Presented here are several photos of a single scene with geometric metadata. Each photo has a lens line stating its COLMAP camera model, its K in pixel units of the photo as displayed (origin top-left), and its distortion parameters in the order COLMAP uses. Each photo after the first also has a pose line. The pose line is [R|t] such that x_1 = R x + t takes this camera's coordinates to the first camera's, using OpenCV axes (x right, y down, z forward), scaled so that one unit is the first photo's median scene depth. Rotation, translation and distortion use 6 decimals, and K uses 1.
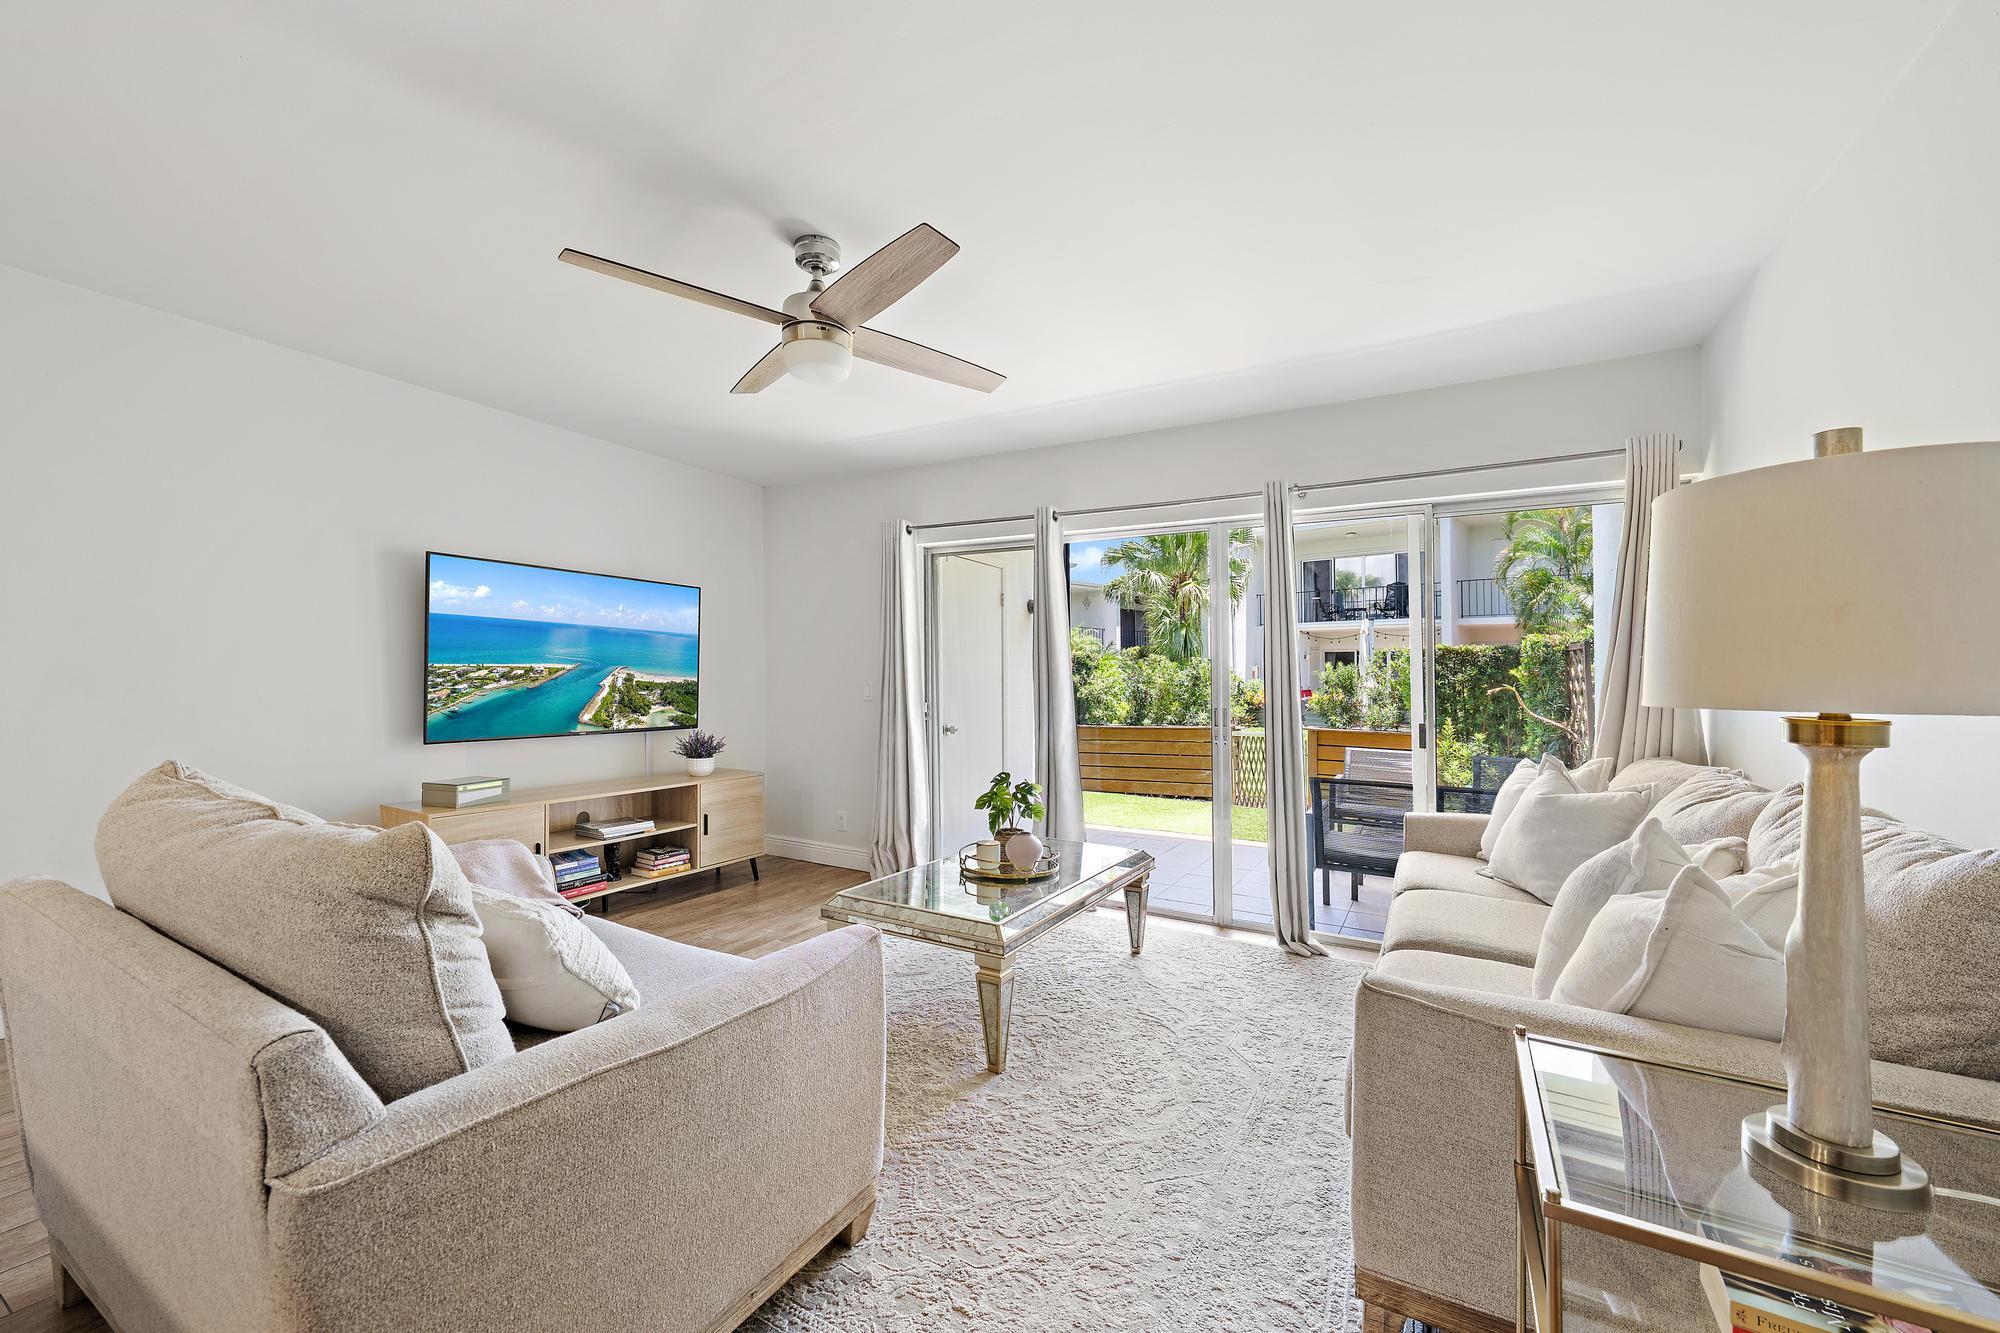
lens RADIAL K [[781.0, 0, 992.1], [0, 781.0, 631.5], [0, 0, 1]] dist [0.002263, -0.000152]
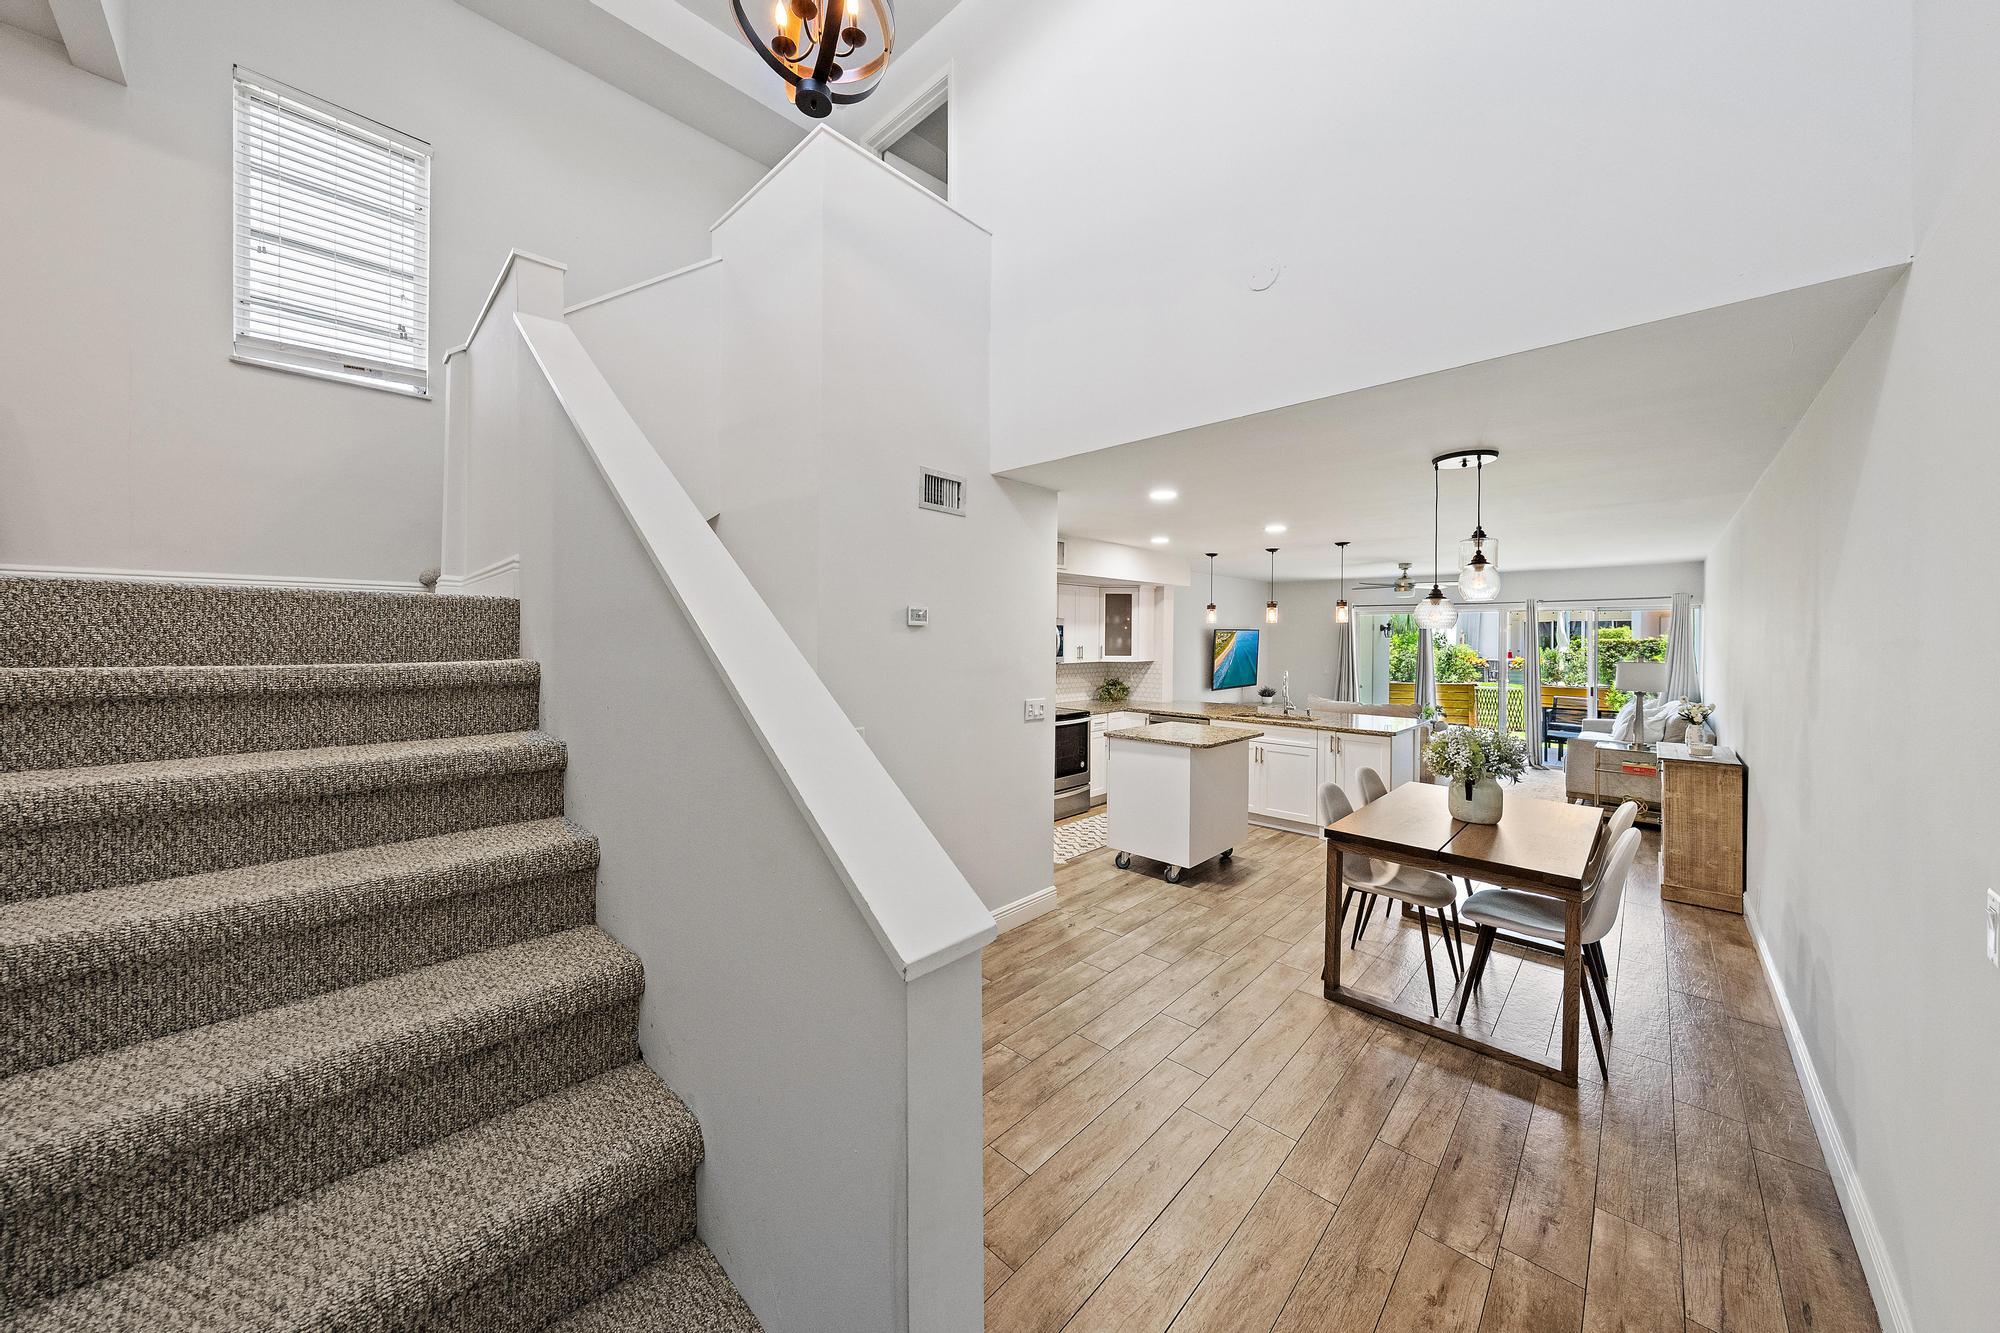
lens RADIAL K [[678.3, 0, 1004.2], [0, 678.3, 634.2], [0, 0, 1]] dist [0.000691, -0.000017]
pose [[0.971503, -0.009572, -0.236834, -0.325704], [0.023912, 0.998045, 0.057749, -0.093247], [0.235818, -0.061767, 0.969832, -0.654891]]
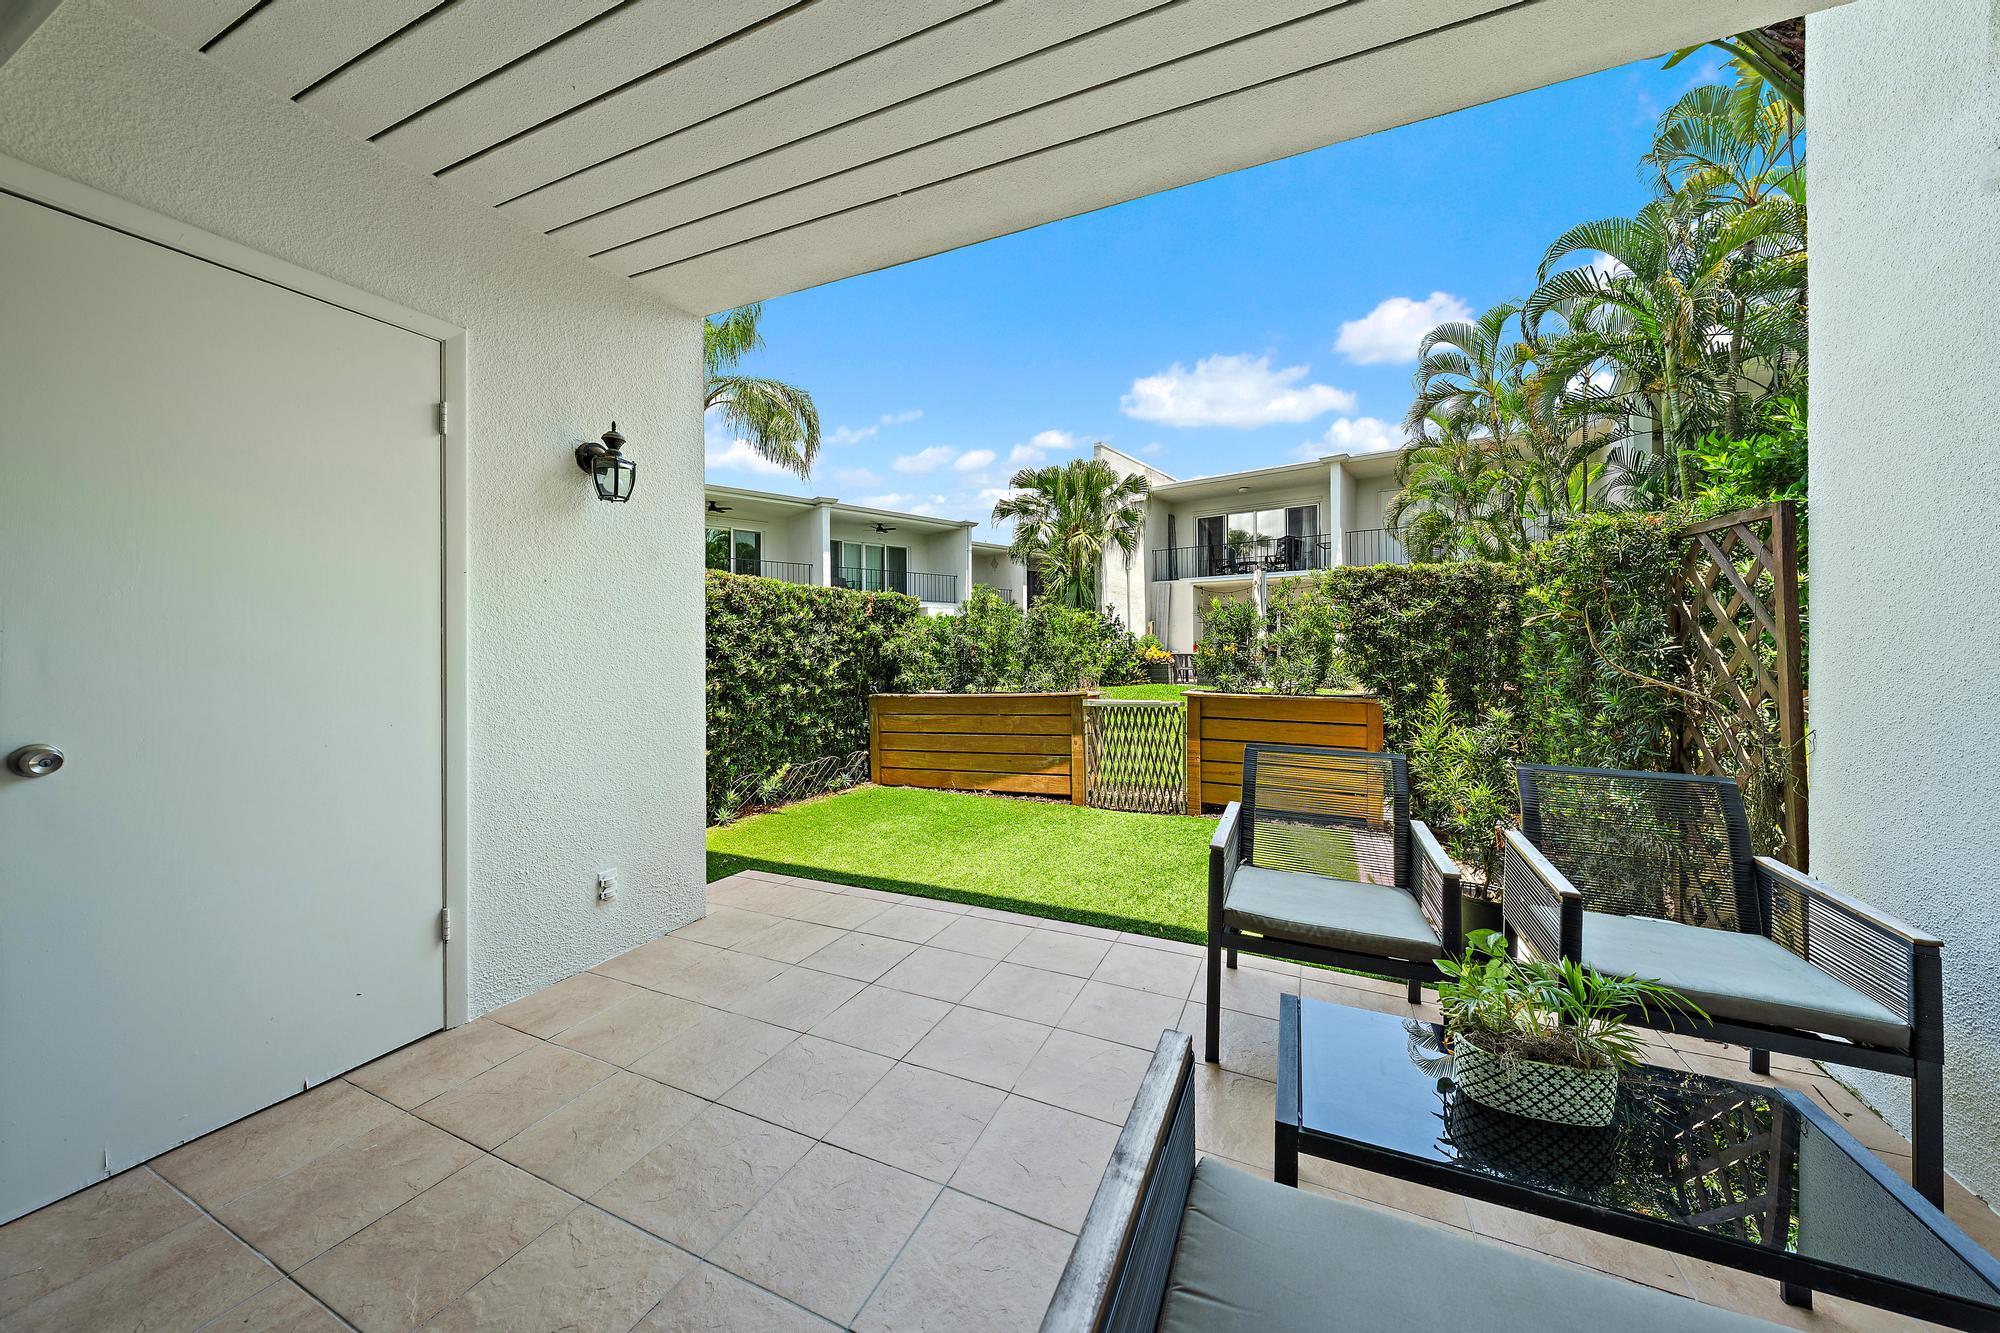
lens RADIAL K [[678.3, 0, 1010.8], [0, 678.3, 646.8], [0, 0, 1]] dist [0.000691, -0.000017]
pose [[0.994464, -0.018286, 0.103476, 0.168833], [0.011256, 0.997614, 0.068113, 0.036369], [-0.104475, -0.066571, 0.992297, 0.381416]]
